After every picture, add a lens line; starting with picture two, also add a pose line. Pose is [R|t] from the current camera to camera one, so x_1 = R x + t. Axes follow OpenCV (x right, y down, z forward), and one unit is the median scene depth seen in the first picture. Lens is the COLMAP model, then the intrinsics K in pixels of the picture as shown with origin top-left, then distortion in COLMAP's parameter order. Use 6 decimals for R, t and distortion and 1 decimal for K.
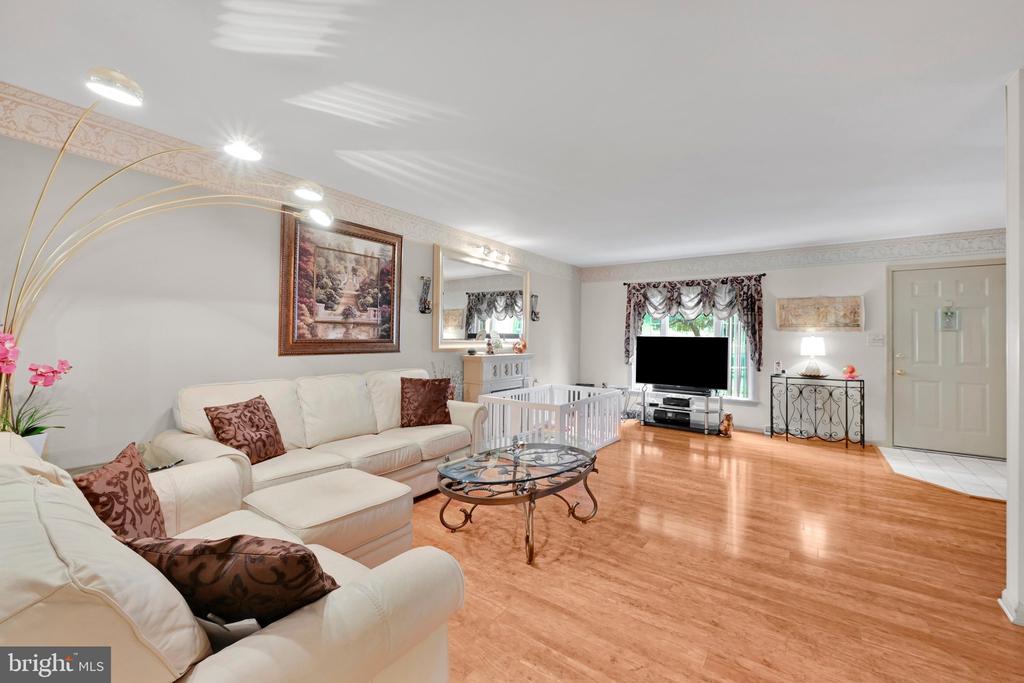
lens RADIAL K [[411.0, 0, 517.0], [0, 411.0, 332.4], [0, 0, 1]] dist [-0.002313, 0.000770]
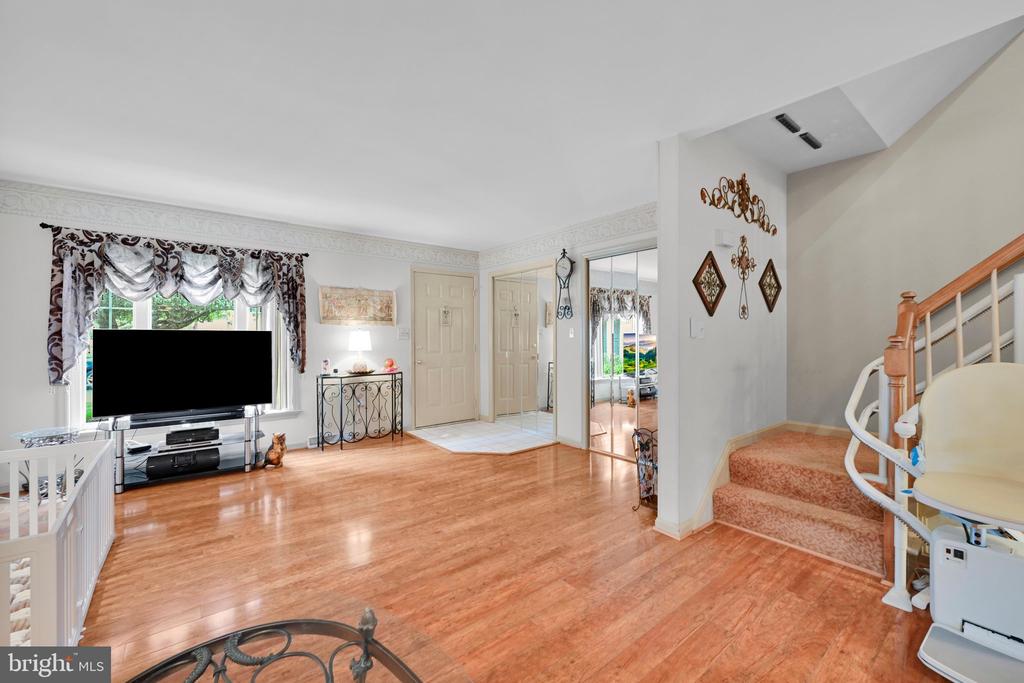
lens RADIAL K [[411.0, 0, 509.7], [0, 411.0, 338.8], [0, 0, 1]] dist [-0.002313, 0.000770]
pose [[0.279362, -0.016739, 0.960040, -0.074517], [-0.006629, 0.999791, 0.019361, 0.008342], [-0.960163, -0.011773, 0.279192, 0.383475]]
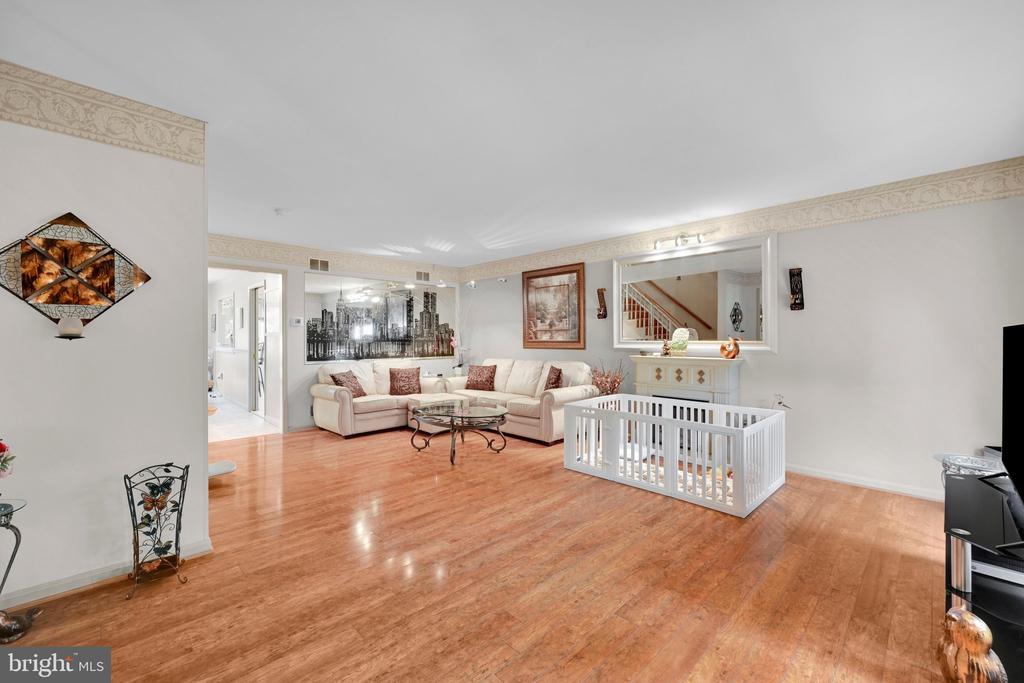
lens RADIAL K [[411.0, 0, 521.5], [0, 411.0, 343.3], [0, 0, 1]] dist [-0.002313, 0.000770]
pose [[-0.154121, -0.000380, -0.988052, 0.785031], [0.013124, 0.999911, -0.002432, 0.020606], [0.987965, -0.013342, -0.154102, 0.736617]]
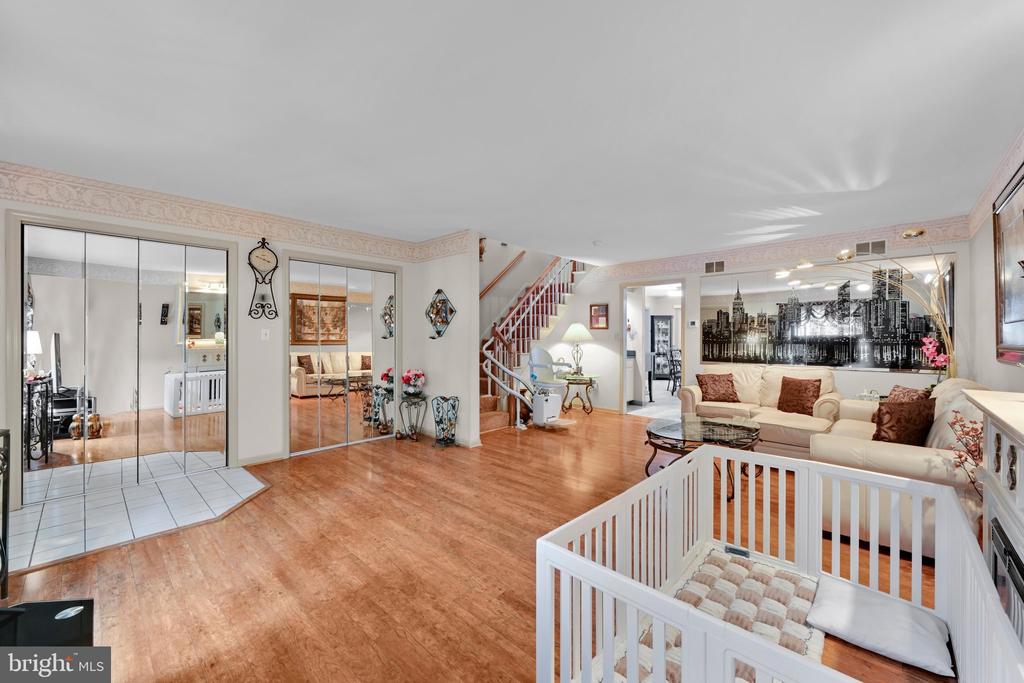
lens RADIAL K [[411.0, 0, 518.9], [0, 411.0, 339.8], [0, 0, 1]] dist [-0.002313, 0.000770]
pose [[-0.992689, -0.016628, 0.119546, 0.220912], [-0.018066, 0.999777, -0.010949, 0.020810], [-0.119338, -0.013029, -0.992768, 1.164443]]
